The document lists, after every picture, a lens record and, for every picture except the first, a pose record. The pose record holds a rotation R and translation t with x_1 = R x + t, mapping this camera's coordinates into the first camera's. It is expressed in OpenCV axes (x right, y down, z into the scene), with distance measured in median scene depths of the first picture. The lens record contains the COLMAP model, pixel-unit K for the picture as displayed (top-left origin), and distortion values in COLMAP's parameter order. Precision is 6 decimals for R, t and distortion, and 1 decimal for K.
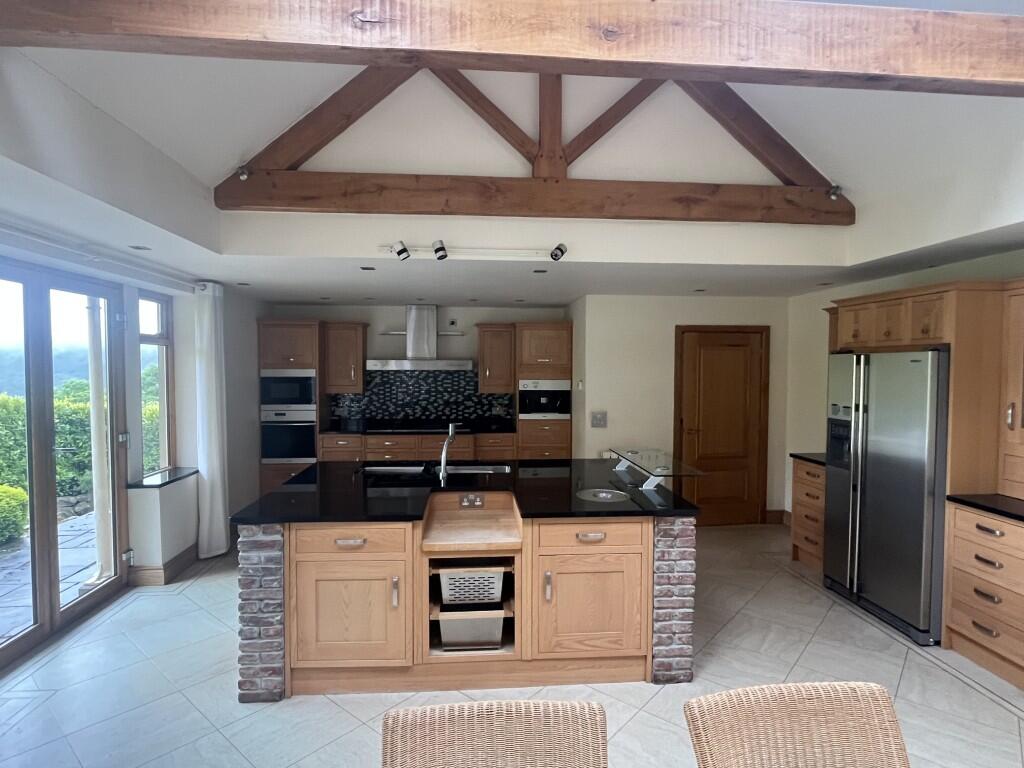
lens RADIAL K [[547.9, 0, 510.1], [0, 547.9, 385.4], [0, 0, 1]] dist [-0.002242, -0.003477]
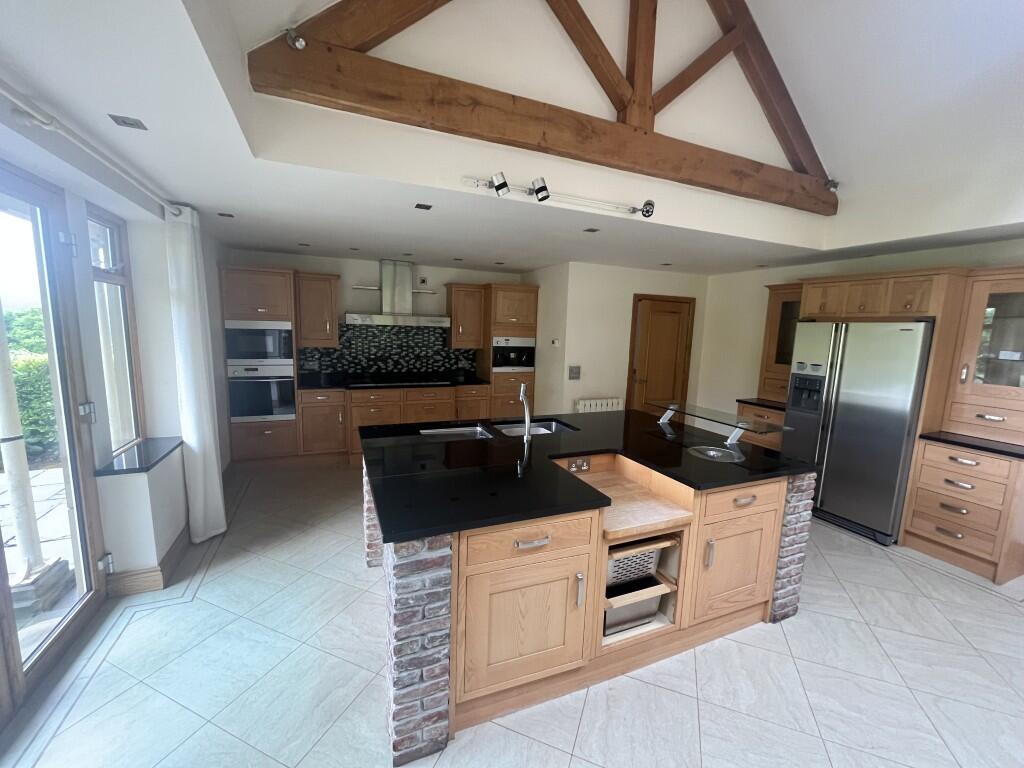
lens RADIAL K [[408.9, 0, 509.9], [0, 408.9, 384.2], [0, 0, 1]] dist [-0.002693, -0.000384]
pose [[0.949810, -0.018025, 0.312307, -0.375467], [-0.015766, 0.994312, 0.105334, -0.004351], [-0.312429, -0.104972, 0.944123, 0.349787]]
